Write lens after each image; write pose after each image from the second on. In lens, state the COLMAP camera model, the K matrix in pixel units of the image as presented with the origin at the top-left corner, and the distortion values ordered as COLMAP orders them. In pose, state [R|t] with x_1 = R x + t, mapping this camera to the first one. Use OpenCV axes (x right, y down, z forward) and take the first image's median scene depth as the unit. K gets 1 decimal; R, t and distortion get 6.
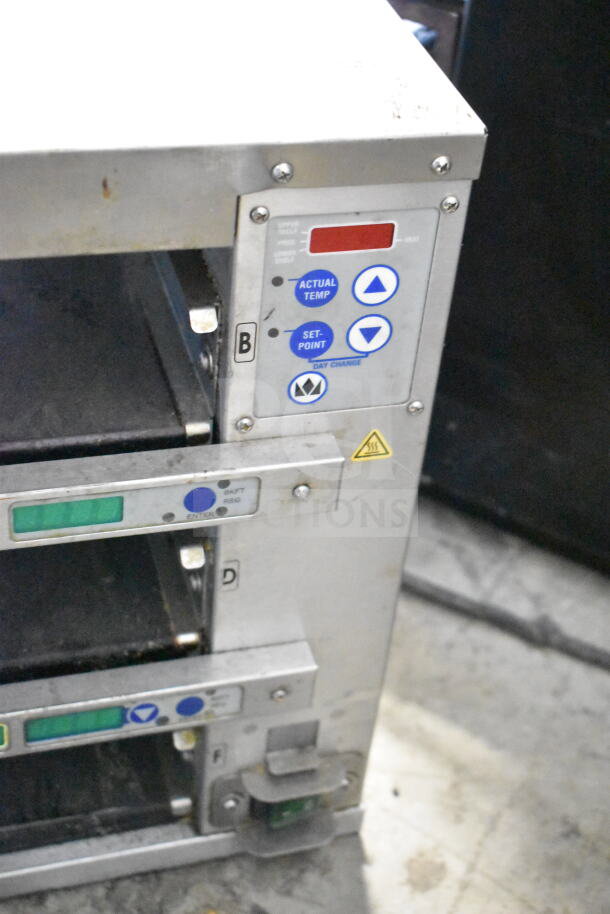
lens RADIAL K [[1422.5, 0, 305.1], [0, 1422.5, 457.8], [0, 0, 1]] dist [-0.060587, 0.000000]
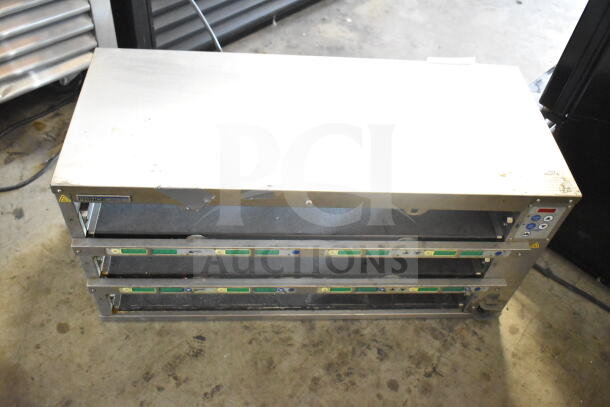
lens RADIAL K [[575.1, 0, 305.2], [0, 575.1, 202.5], [0, 0, 1]] dist [-0.004966, 0.000000]
pose [[0.978114, 0.163483, -0.128708, -0.367678], [-0.140911, 0.975605, 0.168342, -0.278841], [0.153089, -0.146522, 0.977290, -0.713365]]
